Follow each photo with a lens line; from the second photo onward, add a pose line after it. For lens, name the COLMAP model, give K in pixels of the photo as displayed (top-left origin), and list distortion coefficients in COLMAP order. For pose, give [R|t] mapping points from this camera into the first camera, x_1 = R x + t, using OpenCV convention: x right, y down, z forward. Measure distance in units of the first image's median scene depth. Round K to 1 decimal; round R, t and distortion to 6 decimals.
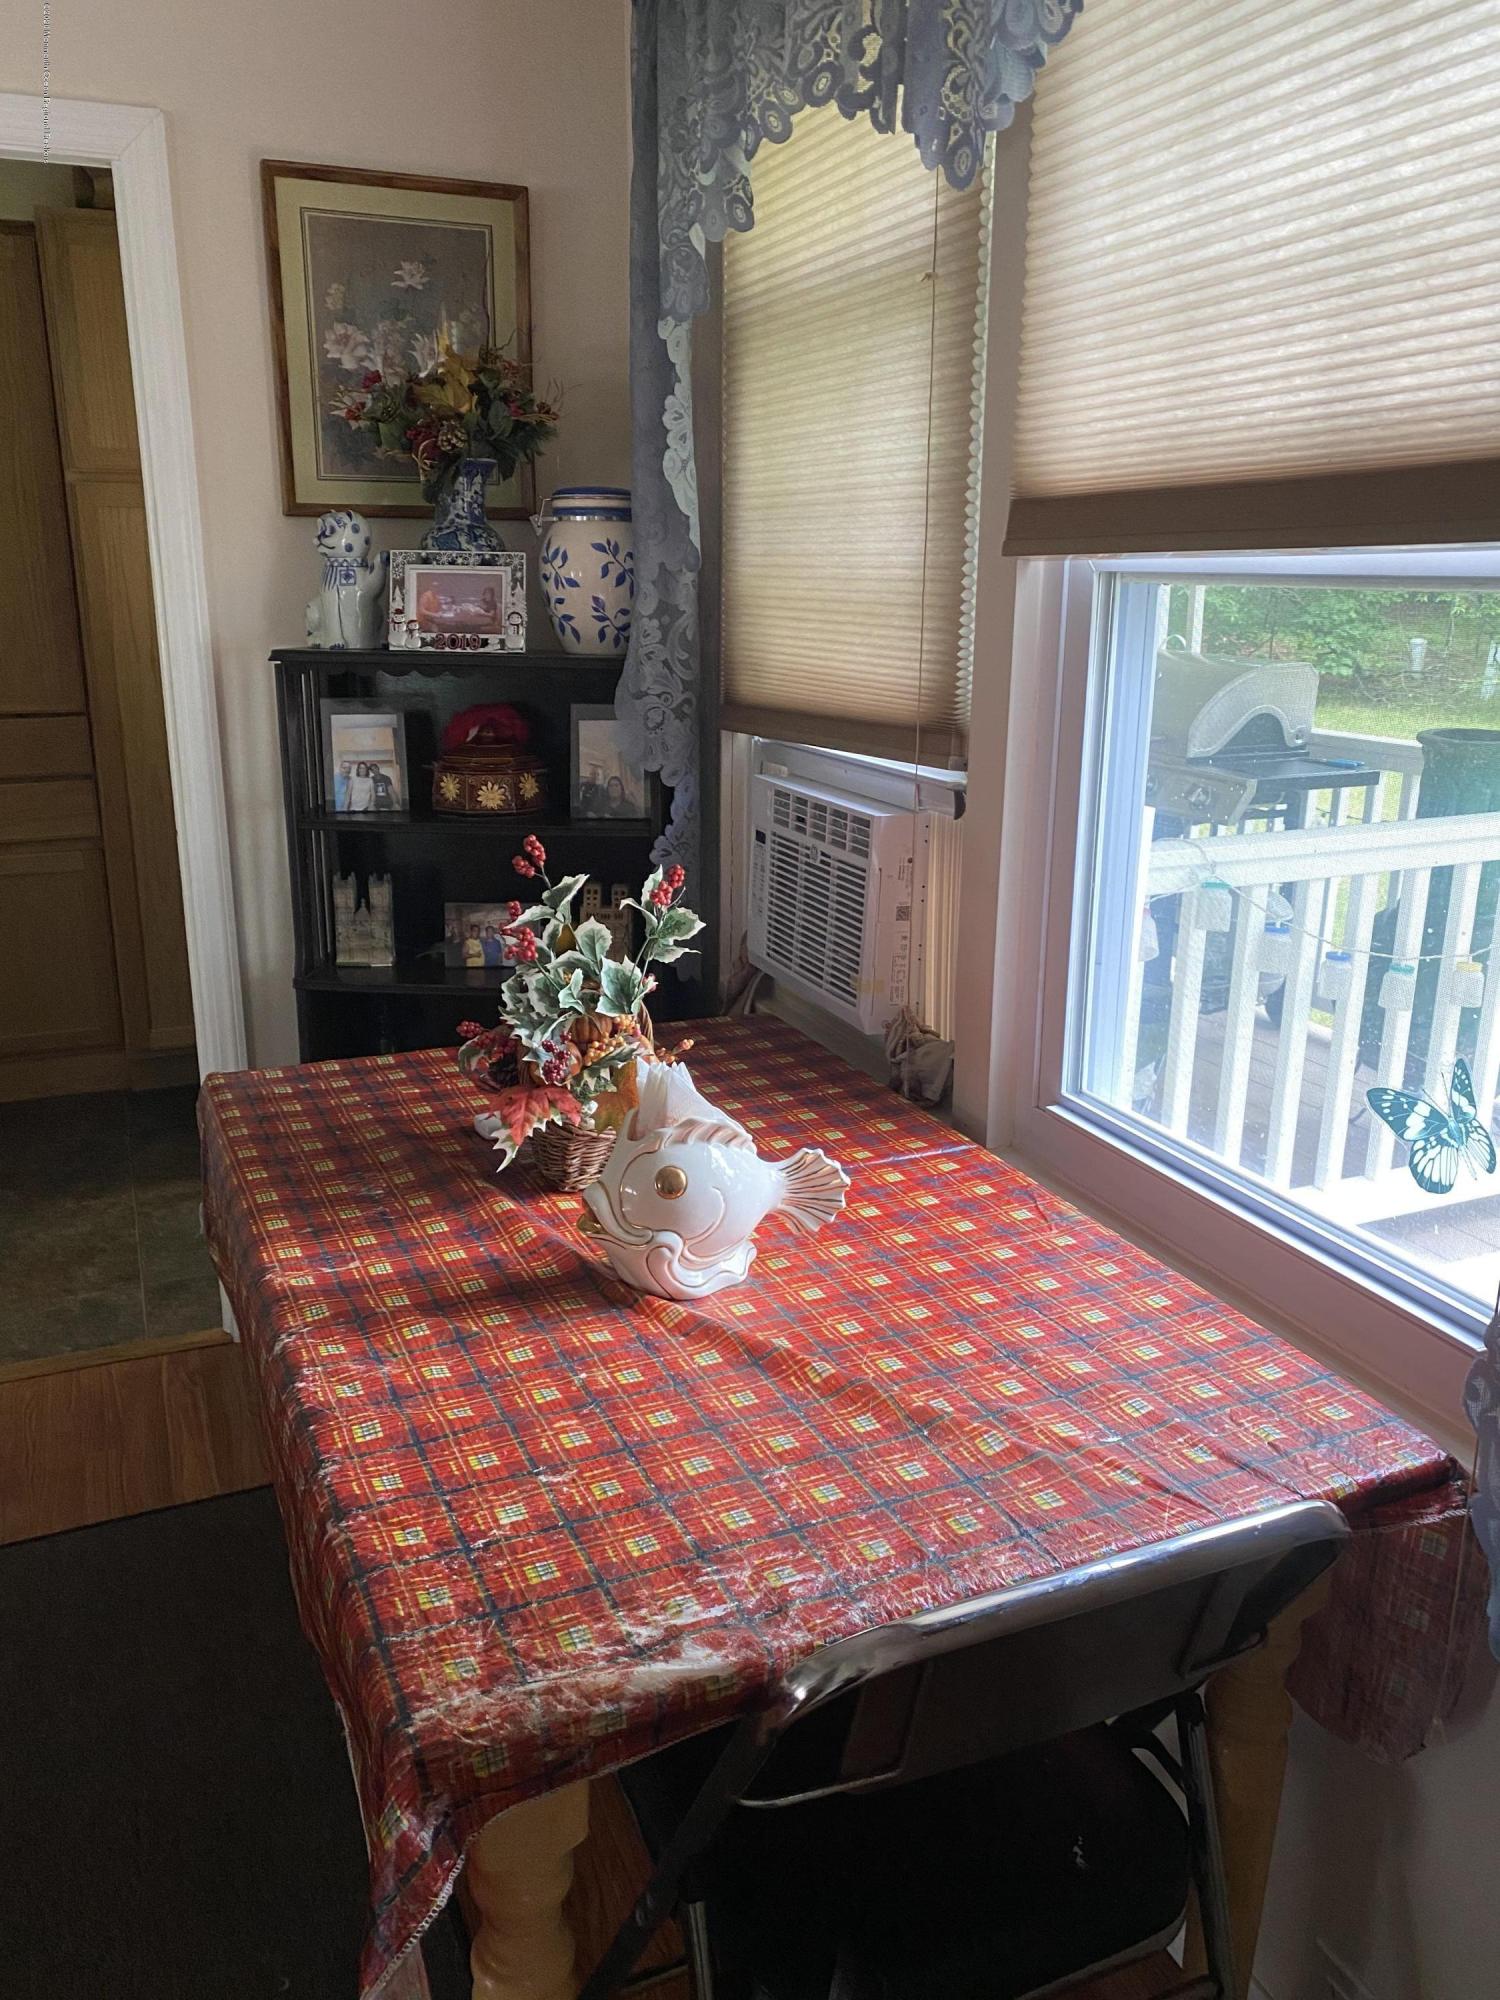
lens RADIAL K [[1524.5, 0, 750.0], [0, 1524.5, 1000.0], [0, 0, 1]] dist [-0.002155, -0.001493]
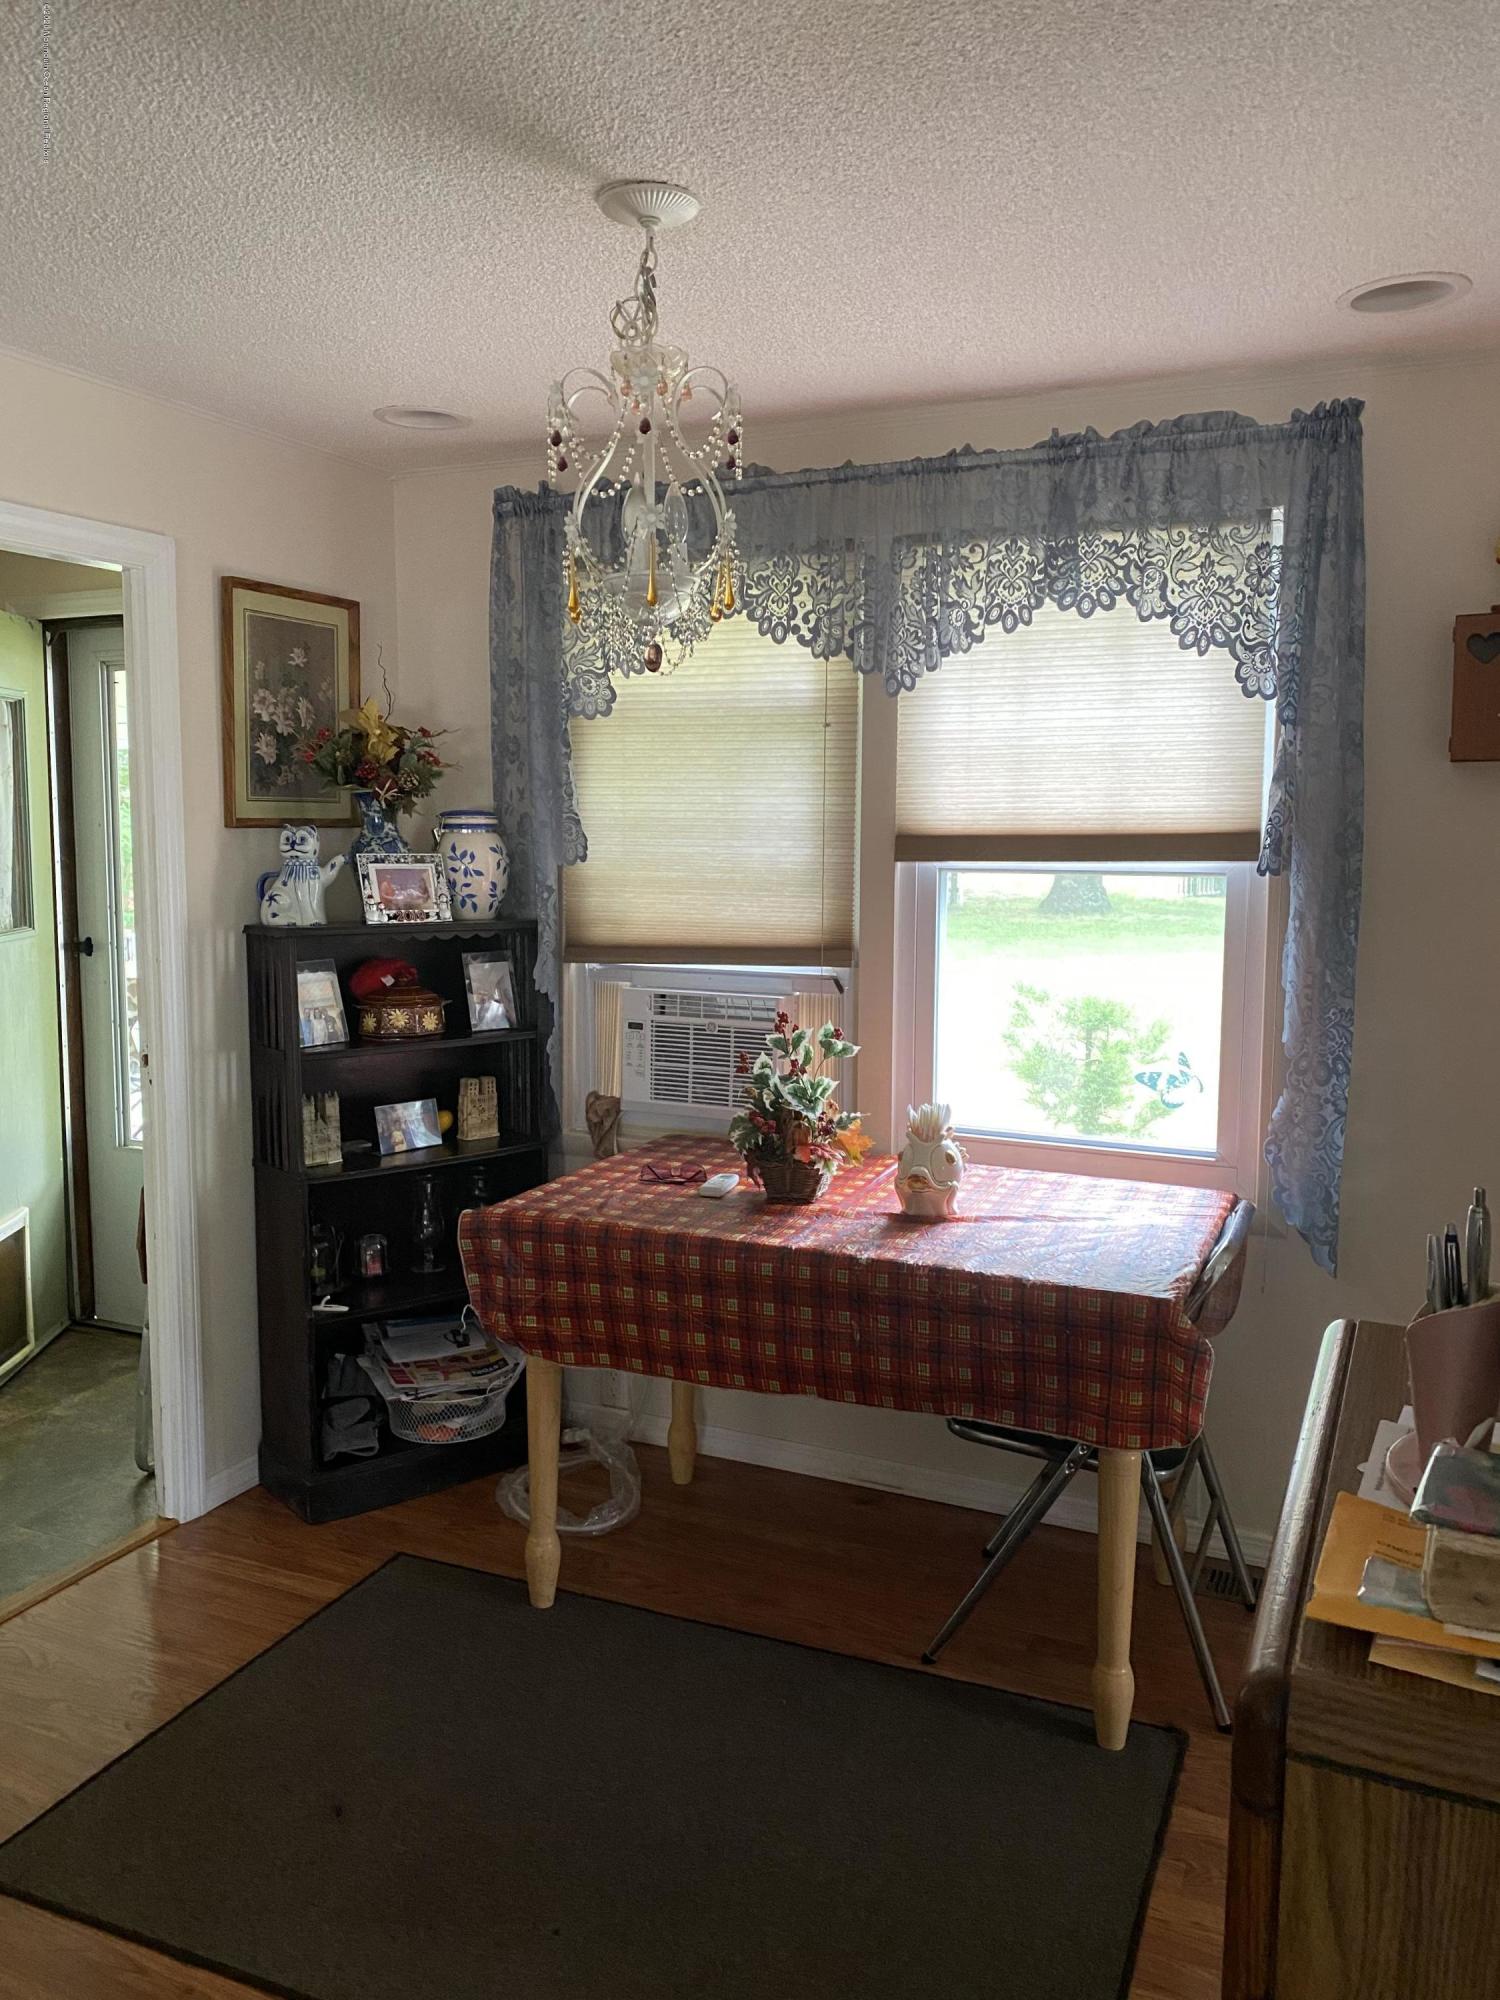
lens RADIAL K [[1469.5, 0, 752.3], [0, 1469.5, 969.2], [0, 0, 1]] dist [0.196997, -0.452184]
pose [[0.750471, -0.072399, 0.656926, -0.856817], [0.183631, 0.977686, -0.102031, 0.012778], [-0.634880, 0.197203, 0.747020, -0.221289]]
